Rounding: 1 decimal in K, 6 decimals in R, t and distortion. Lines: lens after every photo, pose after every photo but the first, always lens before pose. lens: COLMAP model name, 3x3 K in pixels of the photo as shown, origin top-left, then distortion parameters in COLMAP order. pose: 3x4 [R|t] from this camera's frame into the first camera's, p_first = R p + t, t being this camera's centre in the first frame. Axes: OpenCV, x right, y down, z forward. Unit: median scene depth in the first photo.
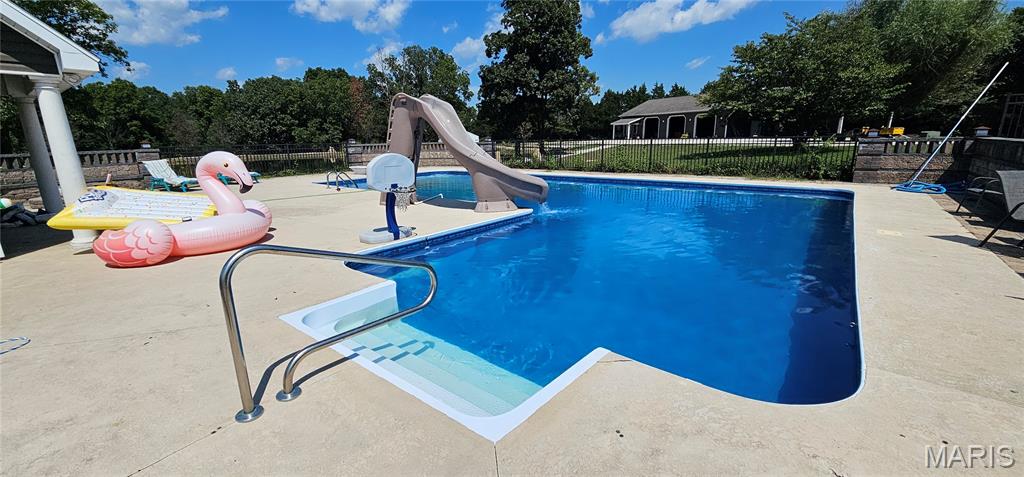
lens RADIAL K [[416.3, 0, 508.7], [0, 416.3, 237.6], [0, 0, 1]] dist [-0.000831, -0.000062]
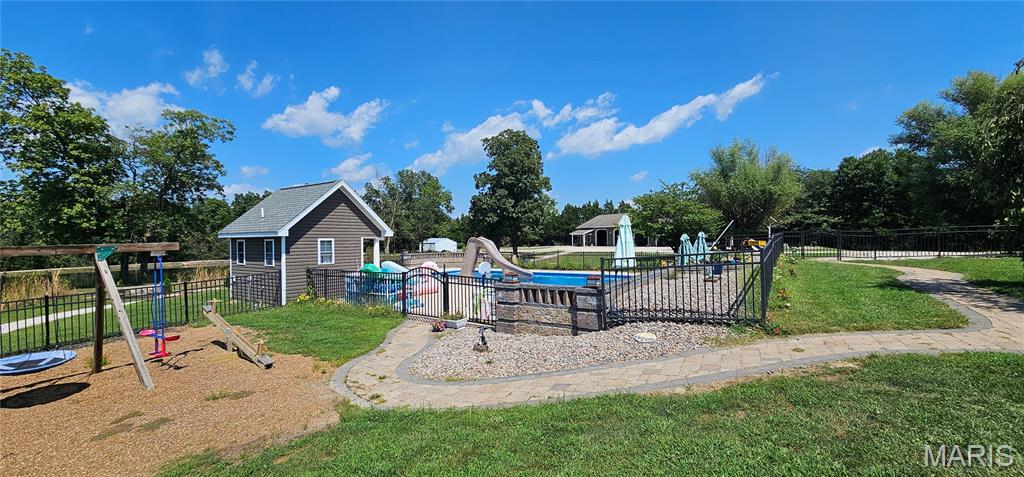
lens RADIAL K [[416.3, 0, 508.7], [0, 416.3, 237.6], [0, 0, 1]] dist [-0.000831, -0.000062]
pose [[0.997034, 0.003526, 0.076878, -0.043357], [0.015187, 0.970291, -0.241464, 0.047703], [-0.075445, 0.241916, 0.967360, -0.260852]]
